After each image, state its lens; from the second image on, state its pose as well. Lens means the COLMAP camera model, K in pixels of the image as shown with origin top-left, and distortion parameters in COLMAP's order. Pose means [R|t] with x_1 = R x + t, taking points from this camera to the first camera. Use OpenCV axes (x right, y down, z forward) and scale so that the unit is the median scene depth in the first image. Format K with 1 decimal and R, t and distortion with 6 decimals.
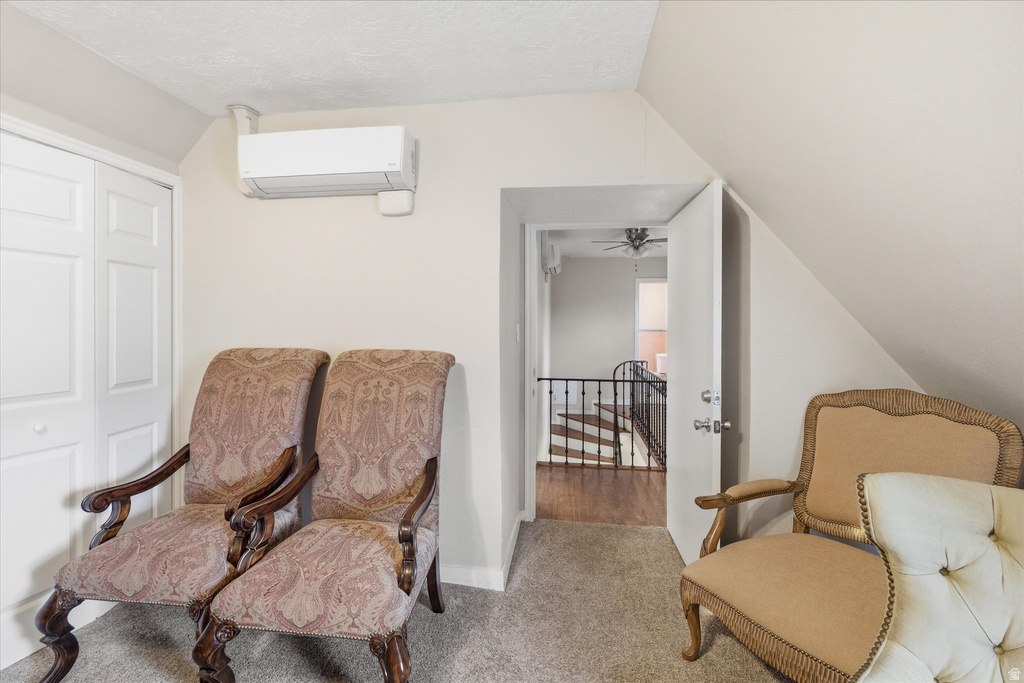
lens RADIAL K [[466.1, 0, 511.5], [0, 466.1, 332.8], [0, 0, 1]] dist [-0.010444, -0.000663]
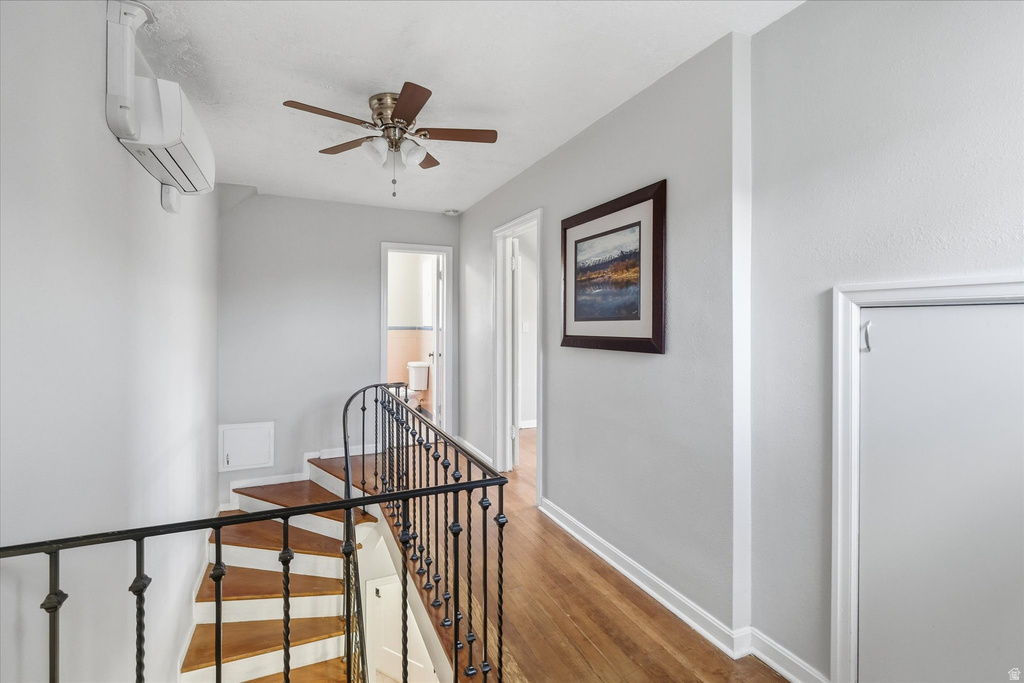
lens RADIAL K [[466.1, 0, 510.8], [0, 466.1, 332.1], [0, 0, 1]] dist [-0.010444, -0.000663]
pose [[0.850098, -0.002215, 0.526620, 0.104636], [0.002765, 0.999996, -0.000258, 0.000288], [-0.526617, 0.001676, 0.850101, 0.460133]]
